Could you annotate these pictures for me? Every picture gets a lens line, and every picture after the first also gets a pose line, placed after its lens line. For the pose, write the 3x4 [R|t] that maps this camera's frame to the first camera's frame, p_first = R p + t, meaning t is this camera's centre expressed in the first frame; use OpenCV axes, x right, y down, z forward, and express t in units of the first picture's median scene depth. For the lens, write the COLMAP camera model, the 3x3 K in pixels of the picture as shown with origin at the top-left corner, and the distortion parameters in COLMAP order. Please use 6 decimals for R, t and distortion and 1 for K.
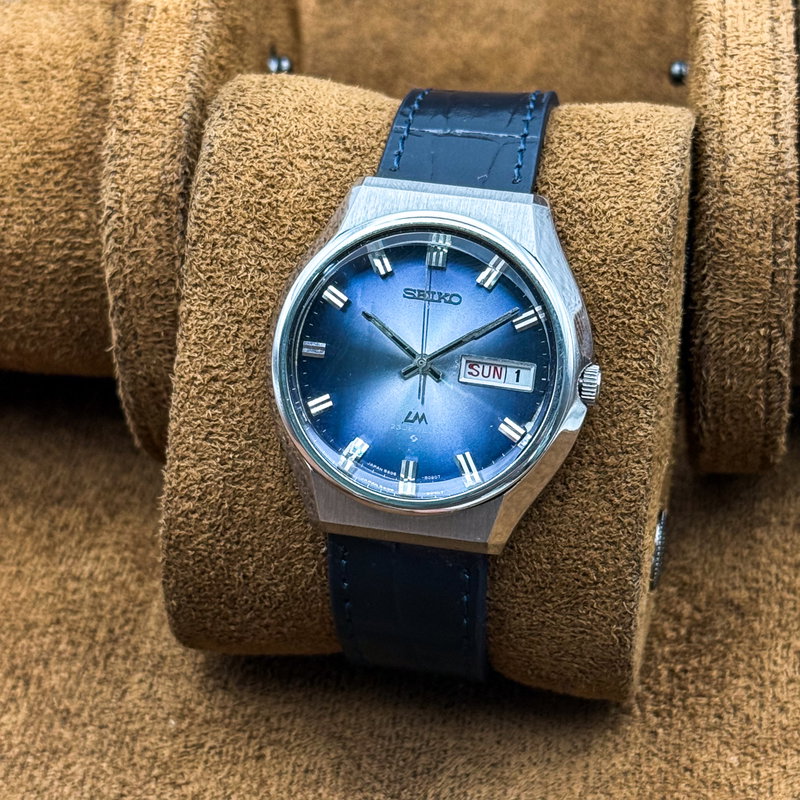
lens RADIAL K [[2306.5, 0, 400.0], [0, 2306.5, 400.0], [0, 0, 1]] dist [0.057539, 0.061337]
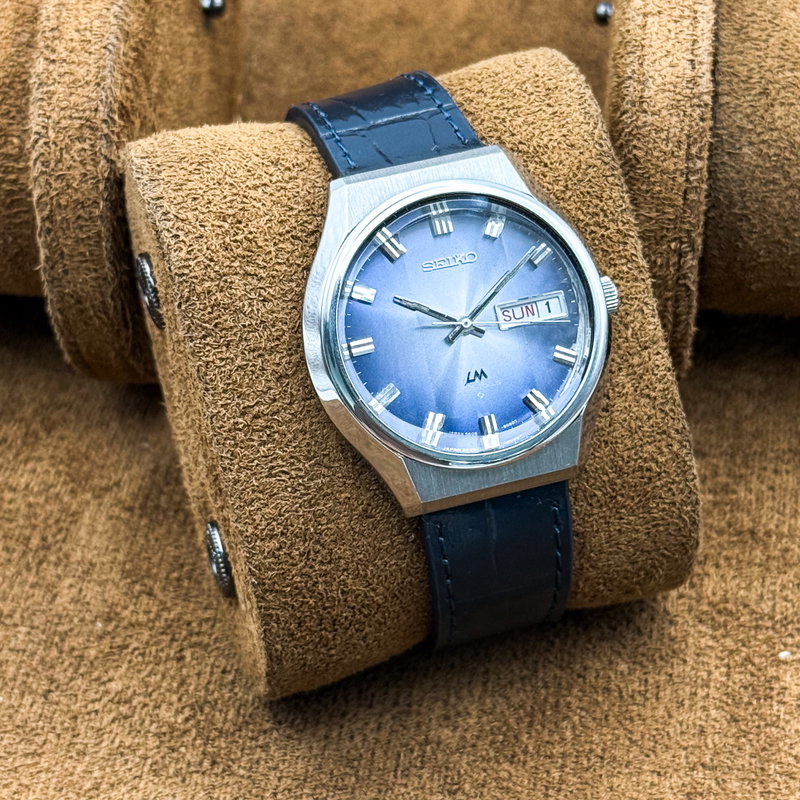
lens RADIAL K [[2306.5, 0, 400.0], [0, 2306.5, 400.0], [0, 0, 1]] dist [0.057539, 0.061337]
pose [[0.885674, -0.324621, 0.331968, -0.359027], [0.345890, 0.938260, -0.005323, 0.011224], [-0.309745, 0.119539, 0.943275, 0.025584]]
